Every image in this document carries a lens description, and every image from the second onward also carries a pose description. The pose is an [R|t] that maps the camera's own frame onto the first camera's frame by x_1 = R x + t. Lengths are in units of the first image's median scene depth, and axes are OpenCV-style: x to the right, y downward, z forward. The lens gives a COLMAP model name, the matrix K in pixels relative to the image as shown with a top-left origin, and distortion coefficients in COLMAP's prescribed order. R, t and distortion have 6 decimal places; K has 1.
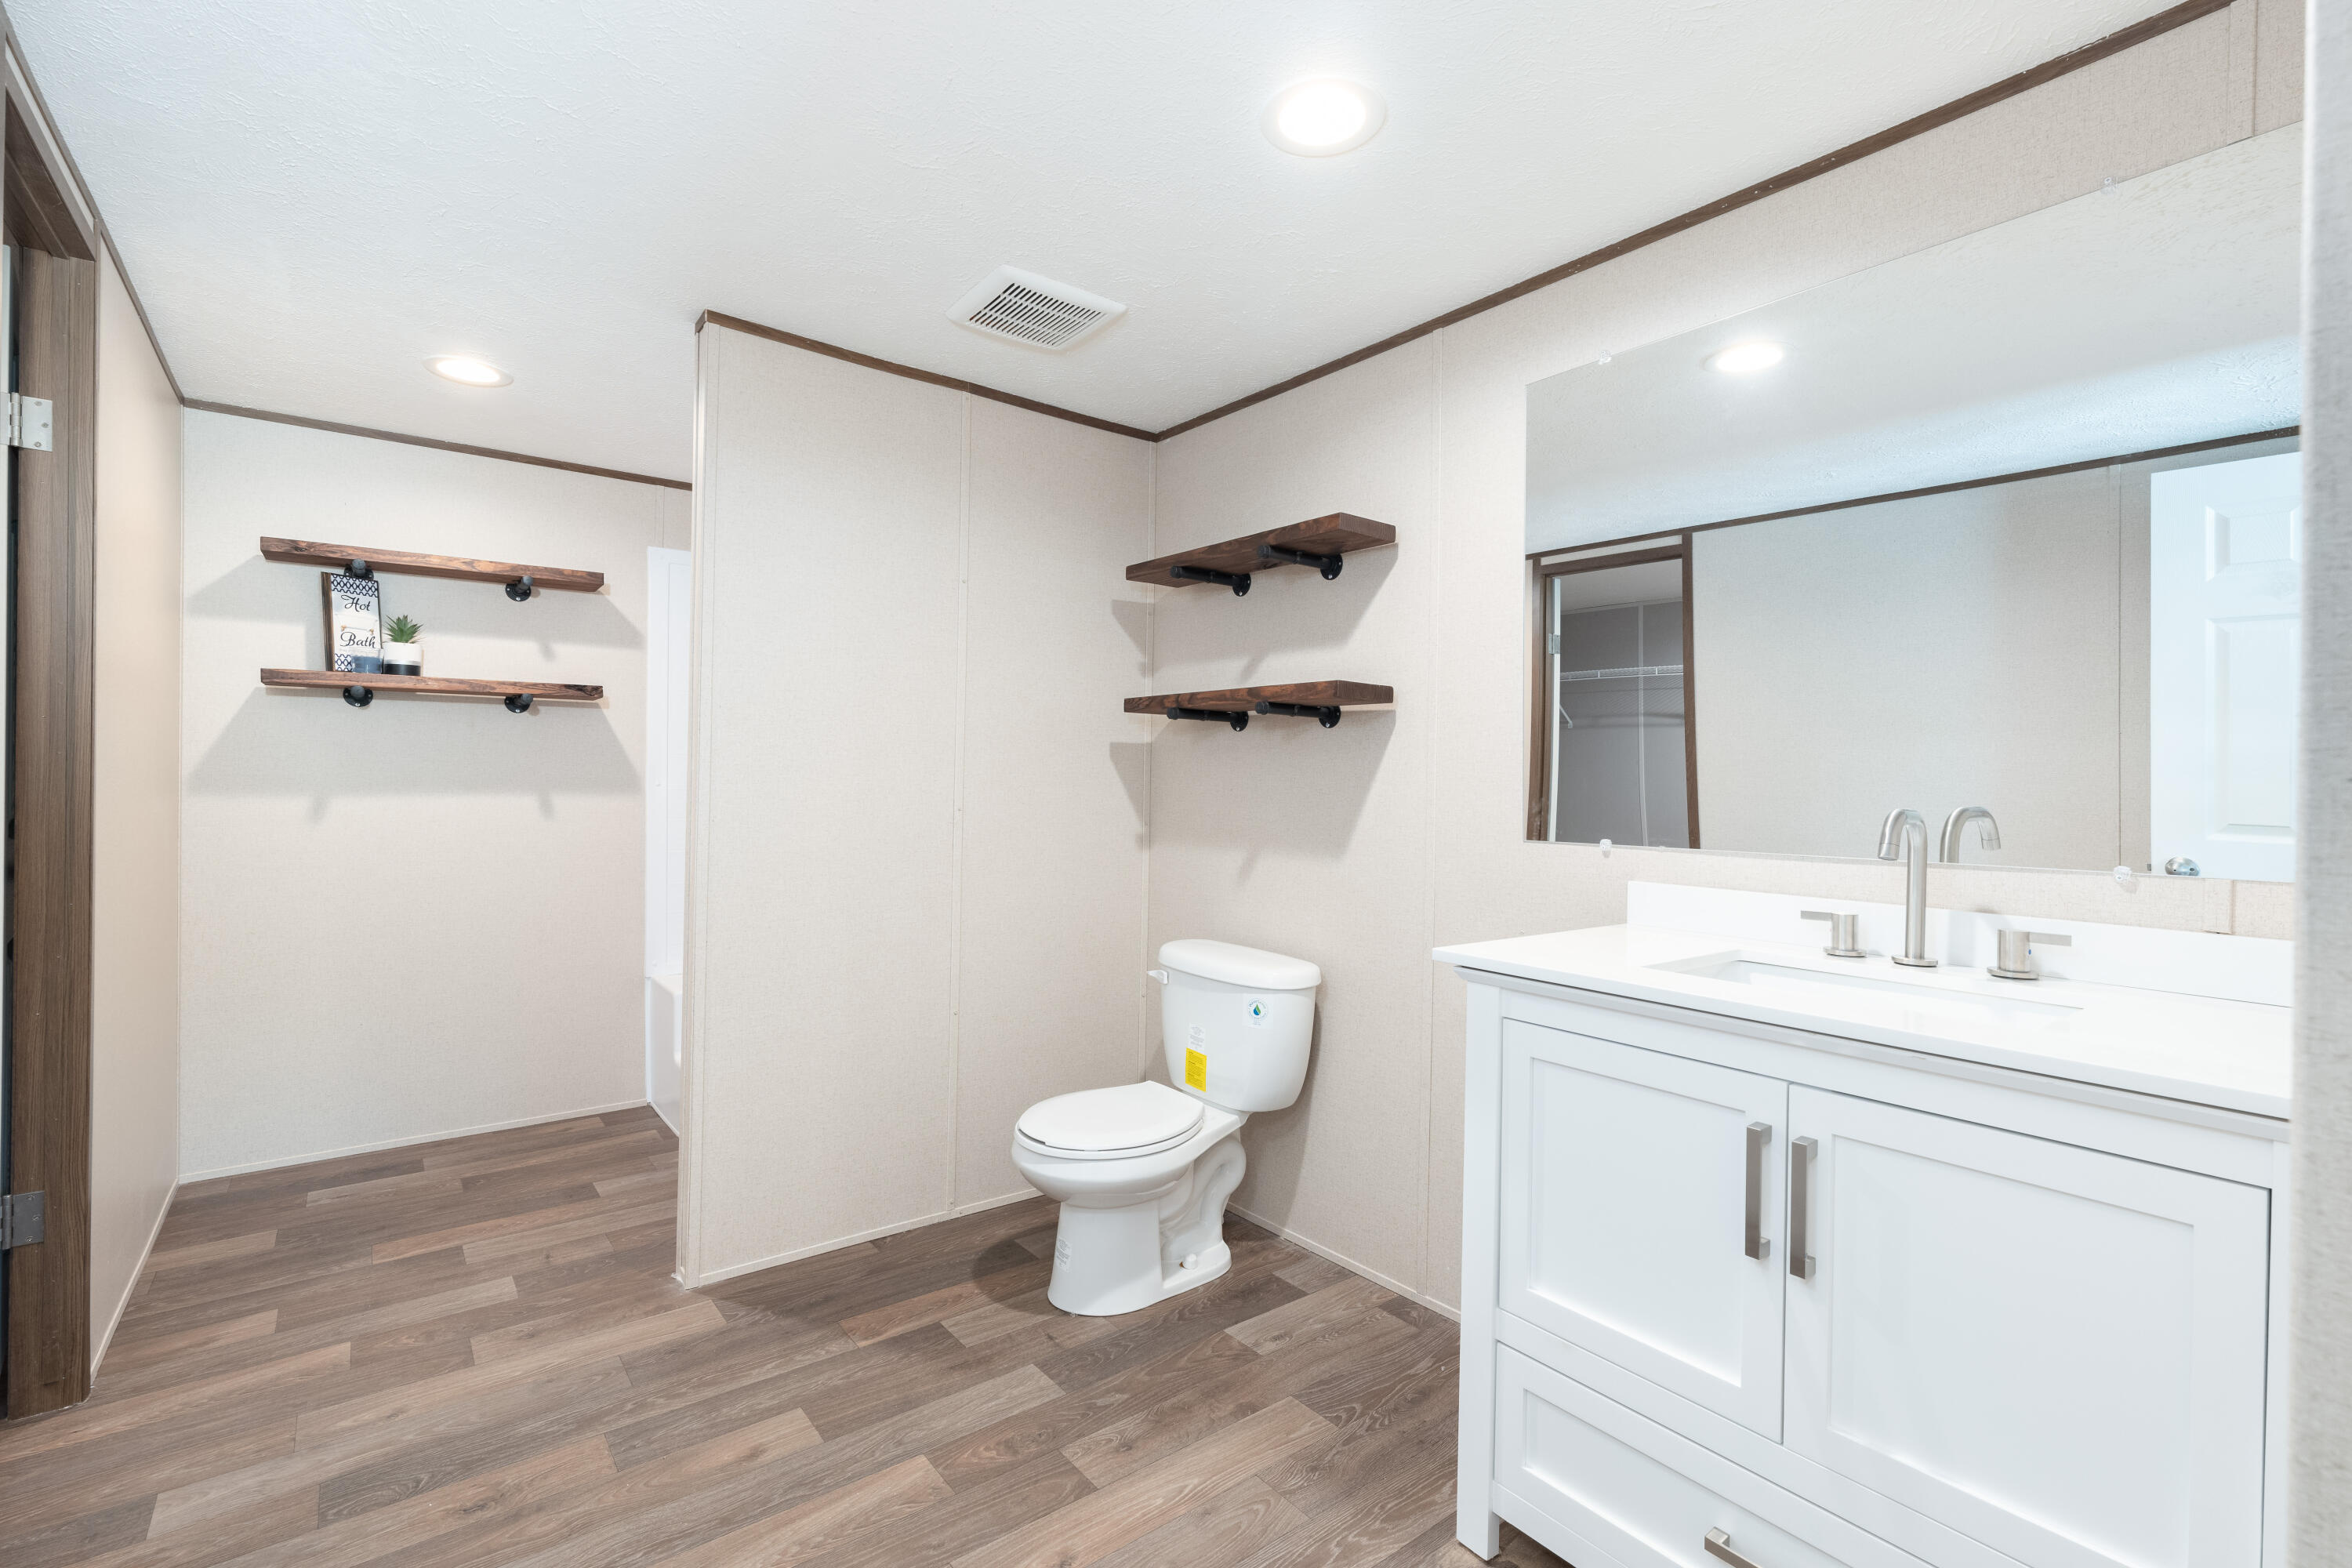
lens RADIAL K [[1051.3, 0, 1174.9], [0, 1051.3, 787.8], [0, 0, 1]] dist [0.008337, 0.002514]
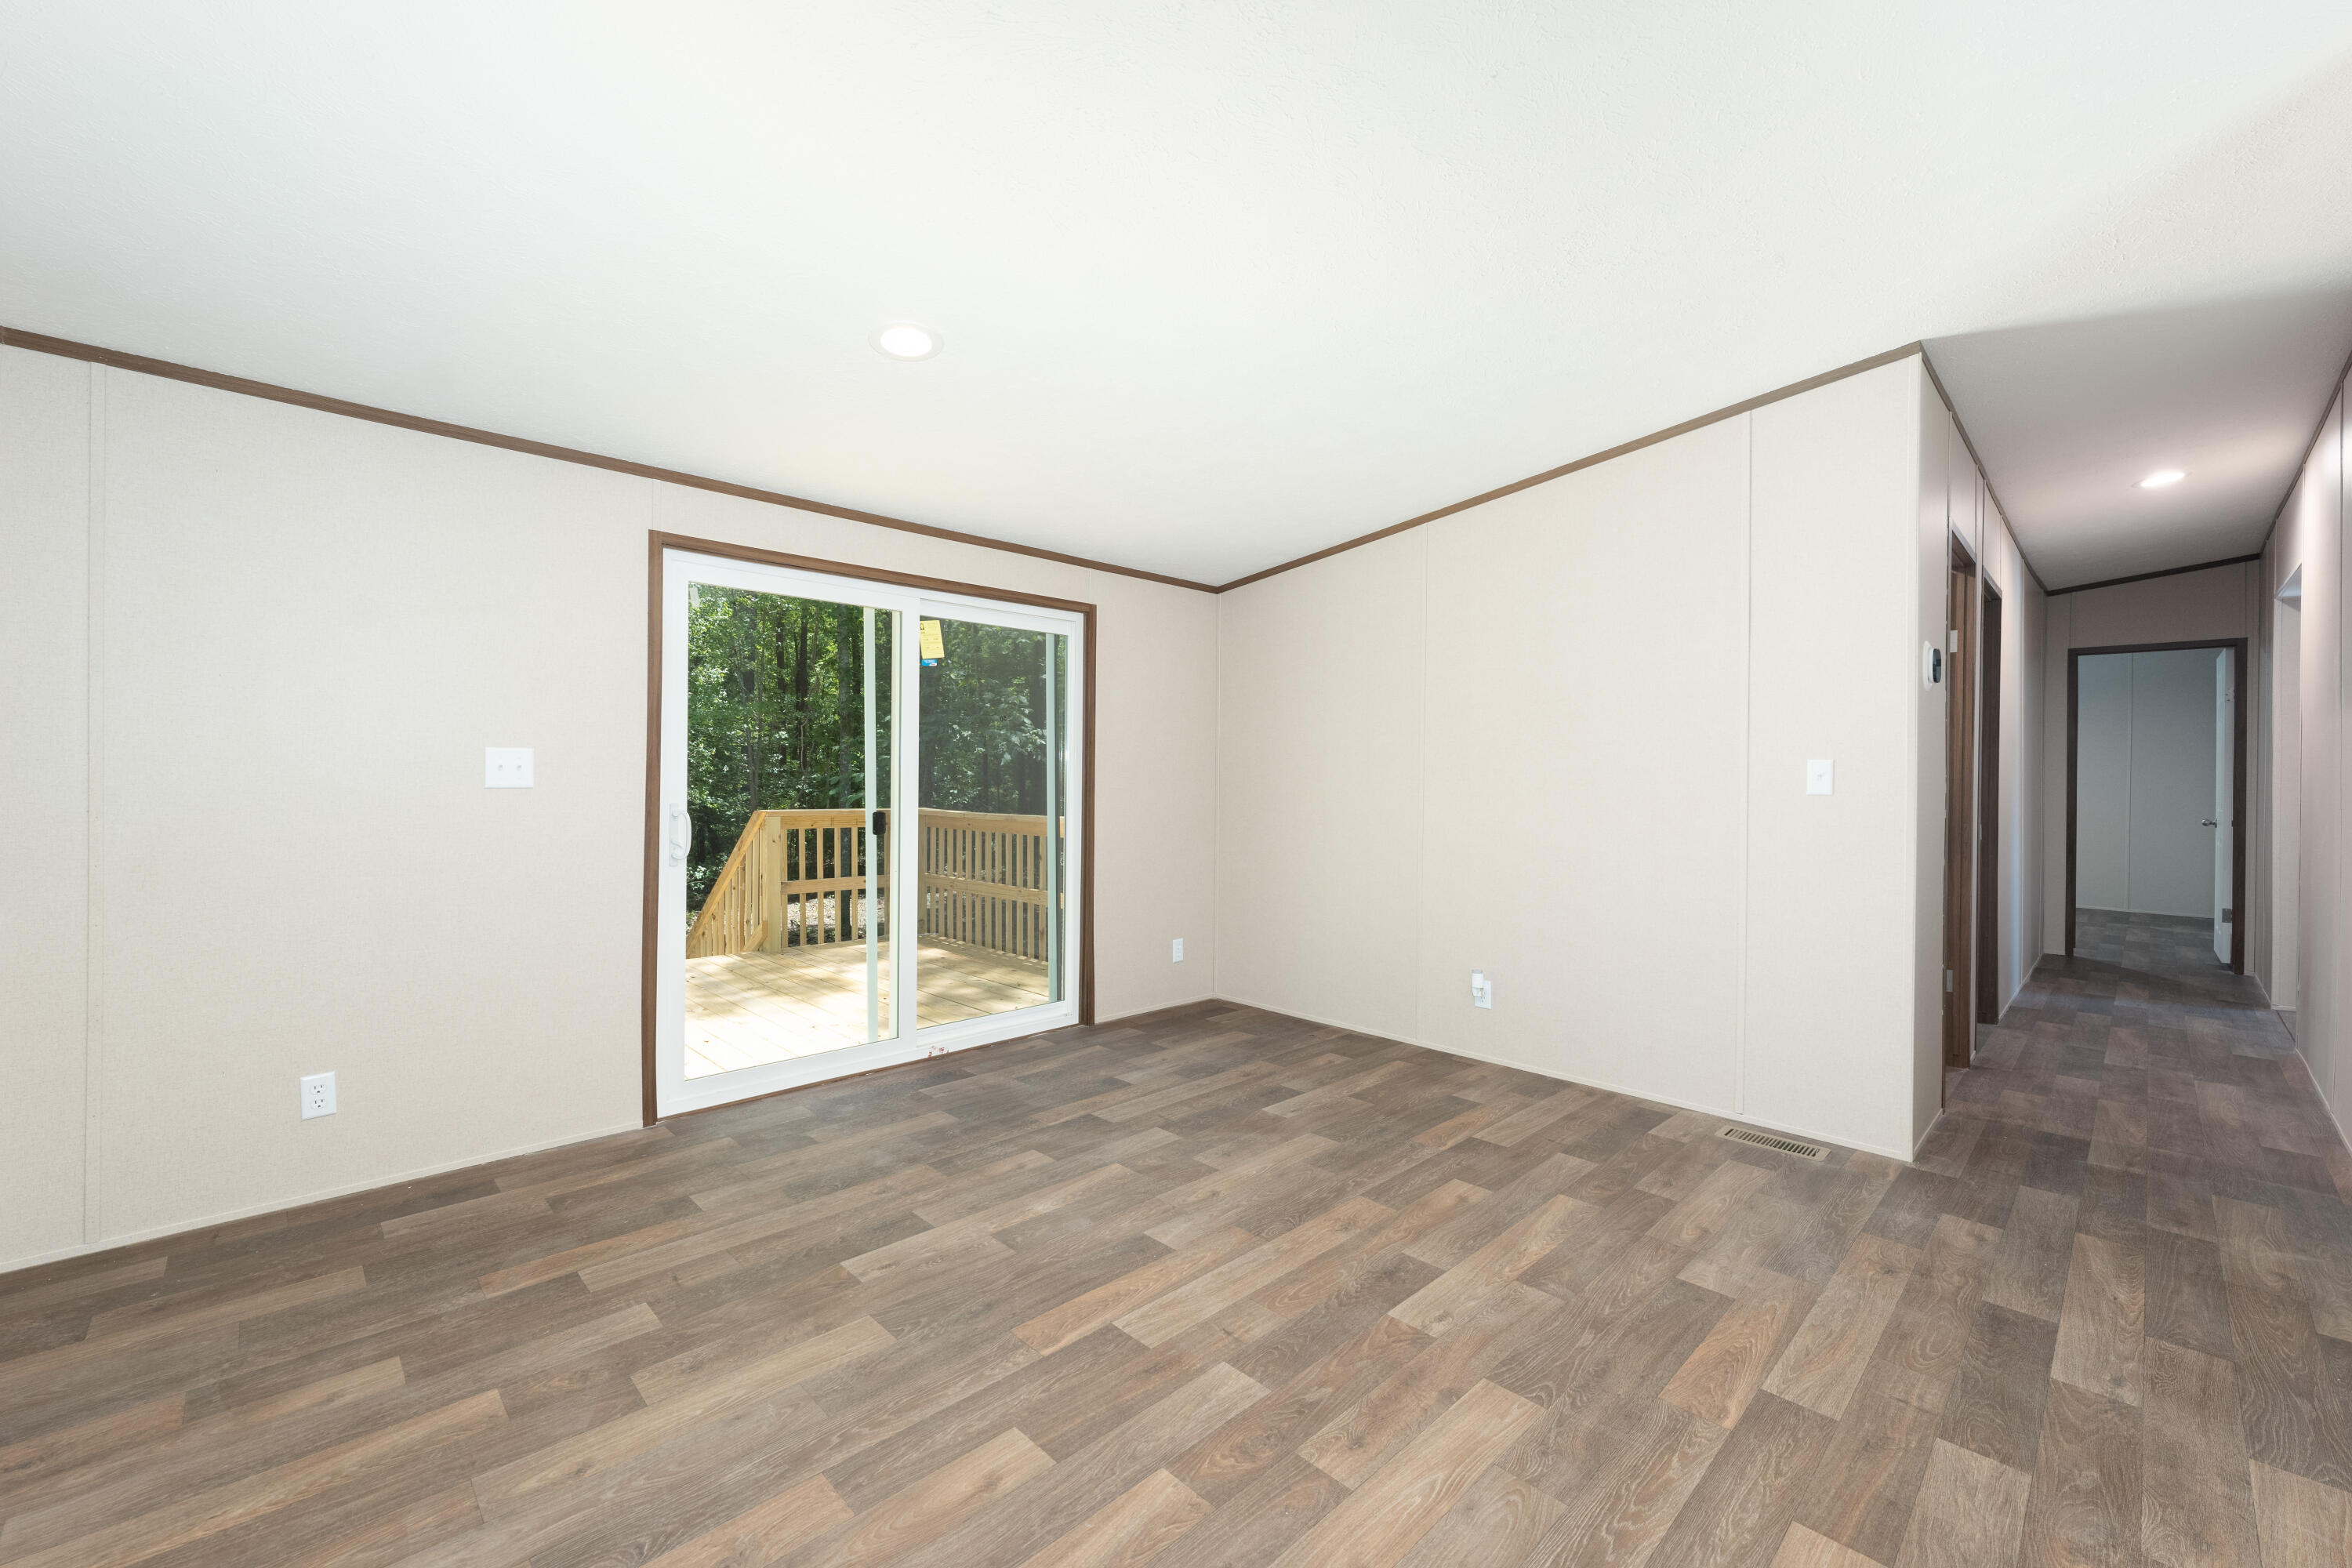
lens RADIAL K [[949.8, 0, 1182.0], [0, 949.8, 764.1], [0, 0, 1]] dist [0.014330, -0.001877]
pose [[0.993554, -0.000081, 0.113356, -0.294102], [0.003072, 0.999652, -0.026219, -0.001079], [-0.113315, 0.026398, 0.993208, 0.087380]]
